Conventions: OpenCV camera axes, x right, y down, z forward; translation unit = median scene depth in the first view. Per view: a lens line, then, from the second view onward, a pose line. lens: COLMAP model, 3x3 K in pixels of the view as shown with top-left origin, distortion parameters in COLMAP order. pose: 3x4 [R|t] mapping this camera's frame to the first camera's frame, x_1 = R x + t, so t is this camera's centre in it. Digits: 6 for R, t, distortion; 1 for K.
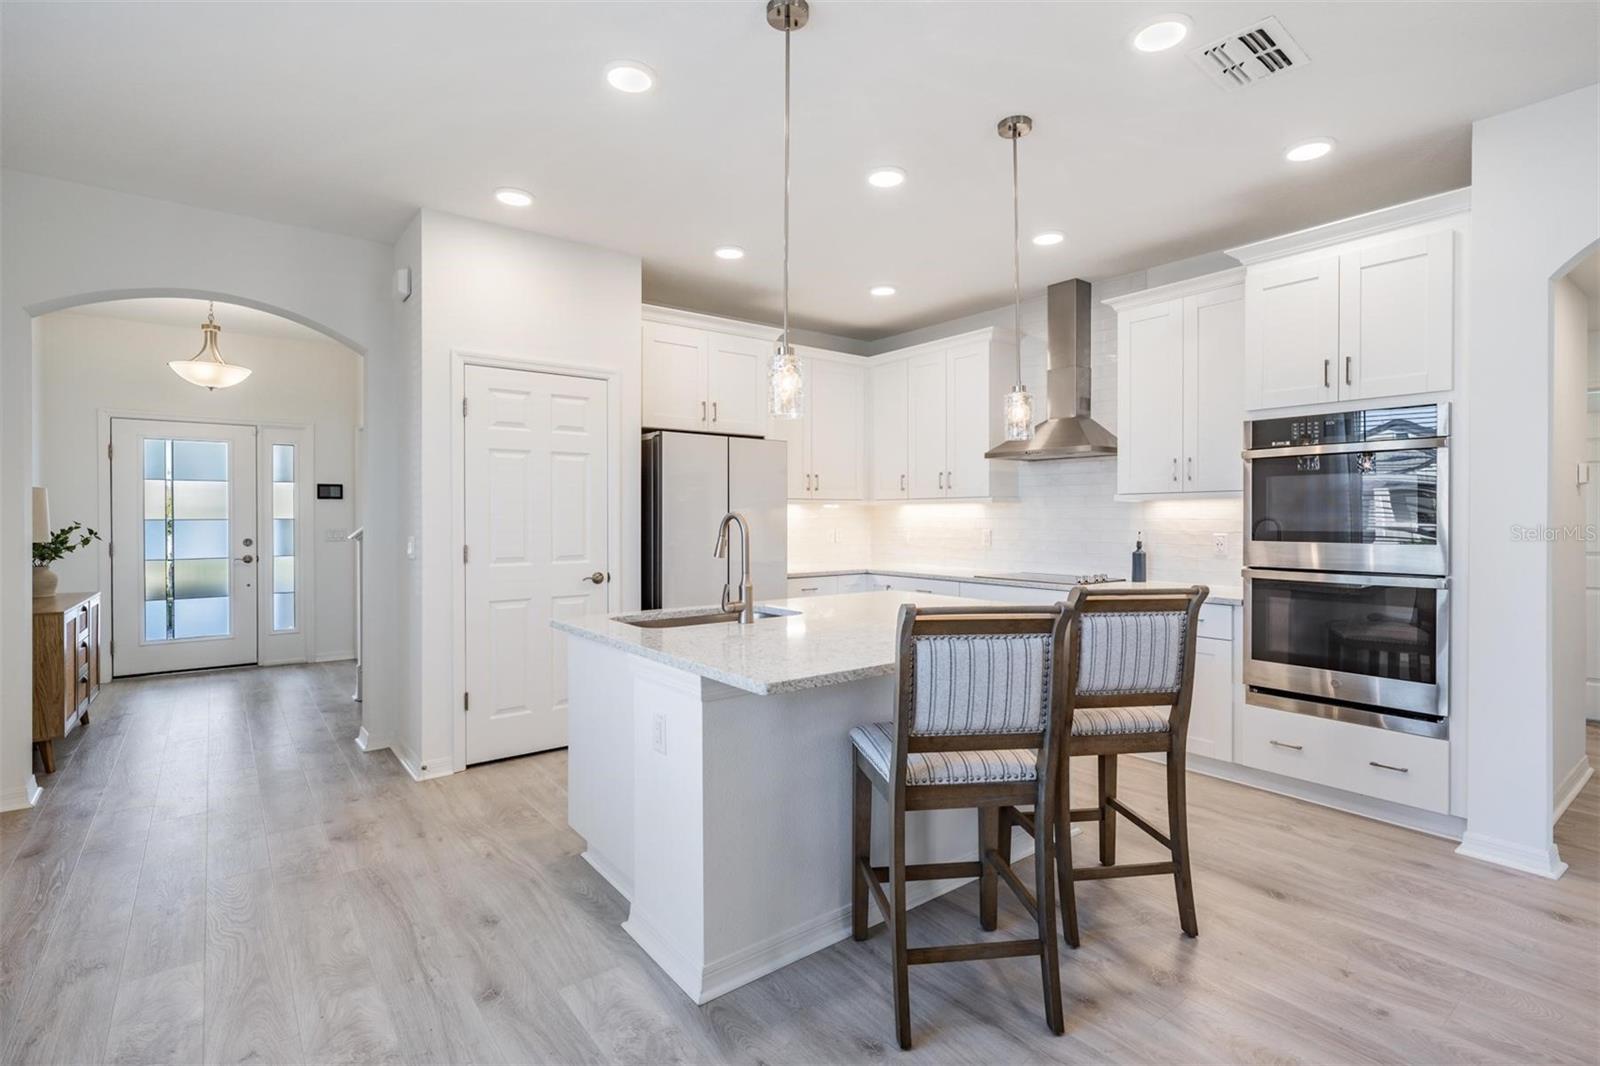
lens RADIAL K [[757.0, 0, 792.2], [0, 757.0, 524.7], [0, 0, 1]] dist [0.001555, -0.000208]
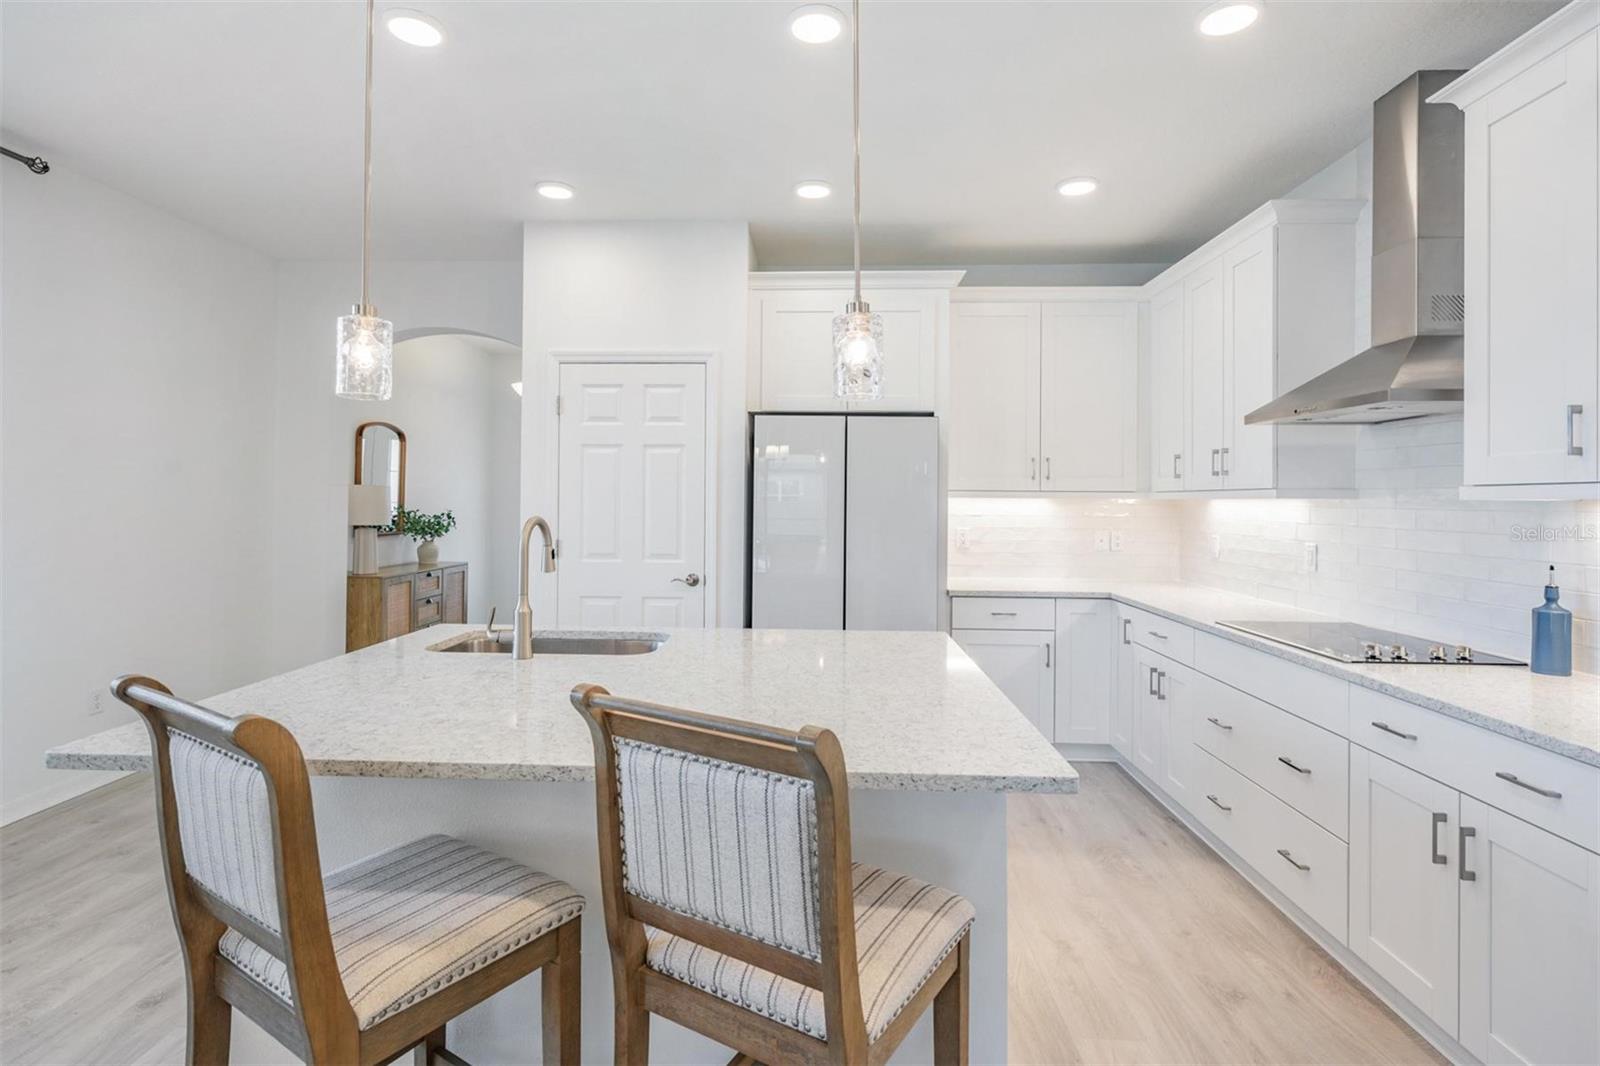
lens RADIAL K [[770.7, 0, 788.9], [0, 770.7, 492.9], [0, 0, 1]] dist [0.001583, -0.000046]
pose [[0.767788, 0.001475, -0.640702, 0.432105], [-0.015394, 0.999751, -0.016146, -0.021739], [0.640519, 0.022259, 0.767620, 0.359190]]
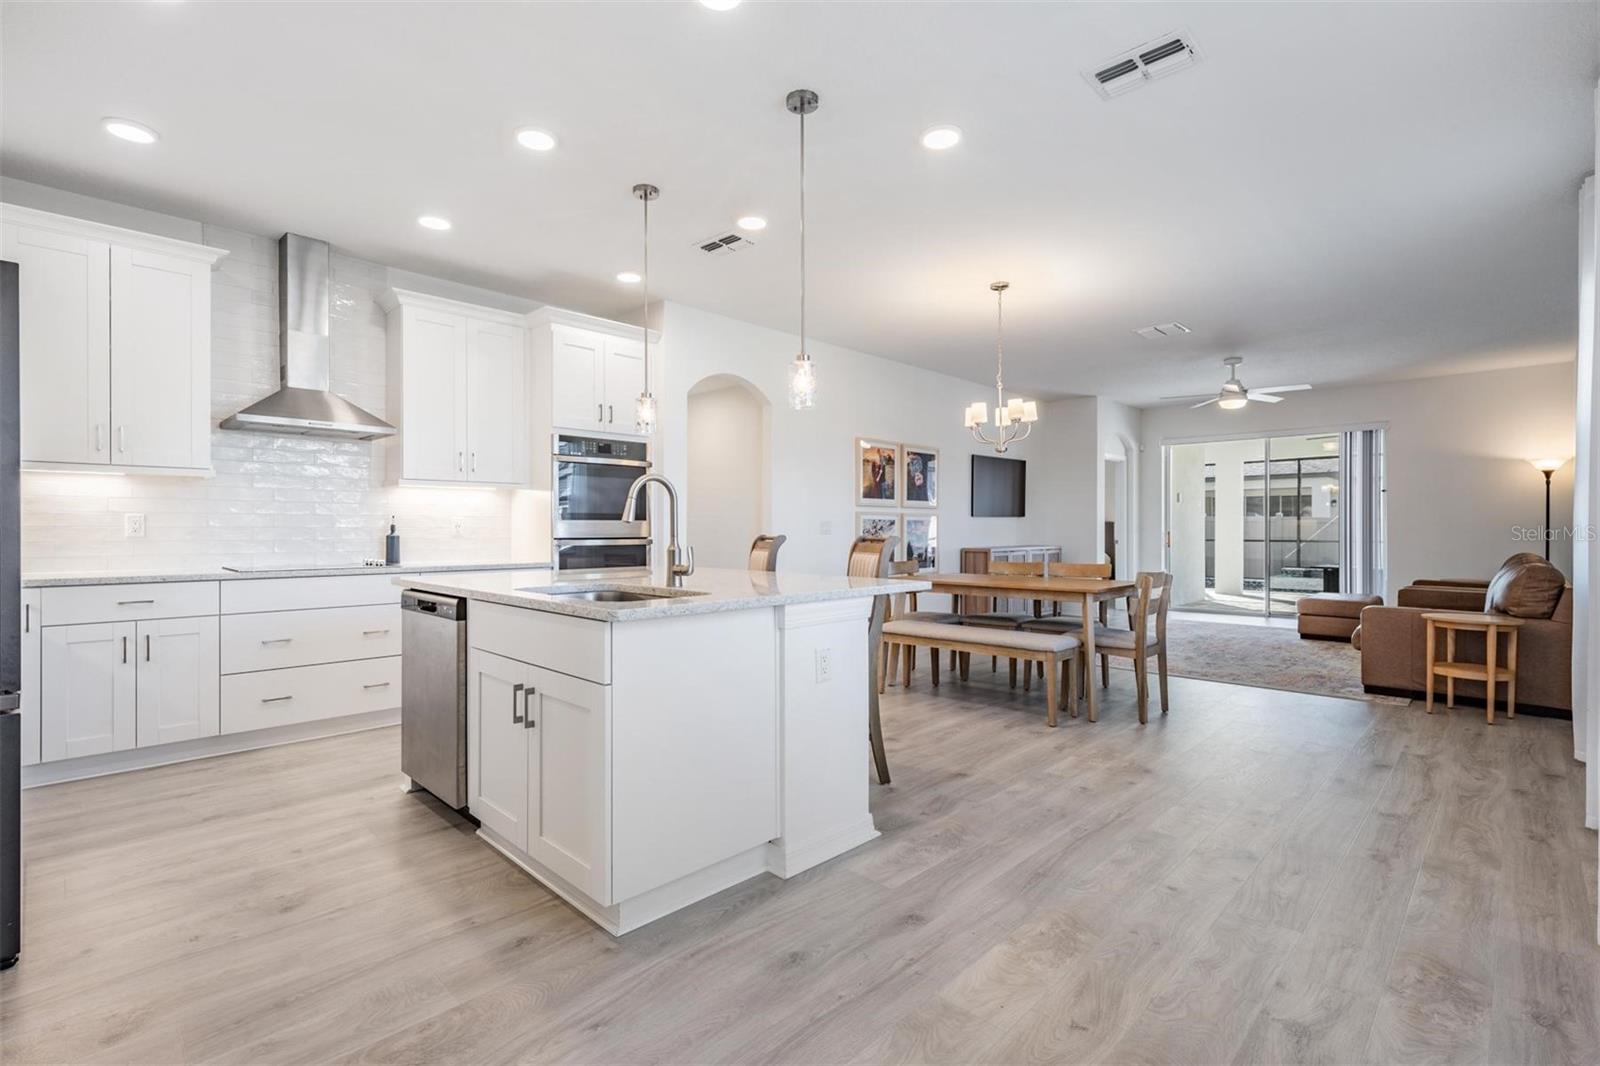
lens RADIAL K [[731.9, 0, 800.0], [0, 731.9, 533.0], [0, 0, 1]] dist [0.000839, 0.000401]
pose [[-0.140148, -0.004079, 0.990122, -0.669910], [0.011364, 0.999919, 0.005728, 0.036237], [-0.990065, 0.012054, -0.140091, 0.626435]]
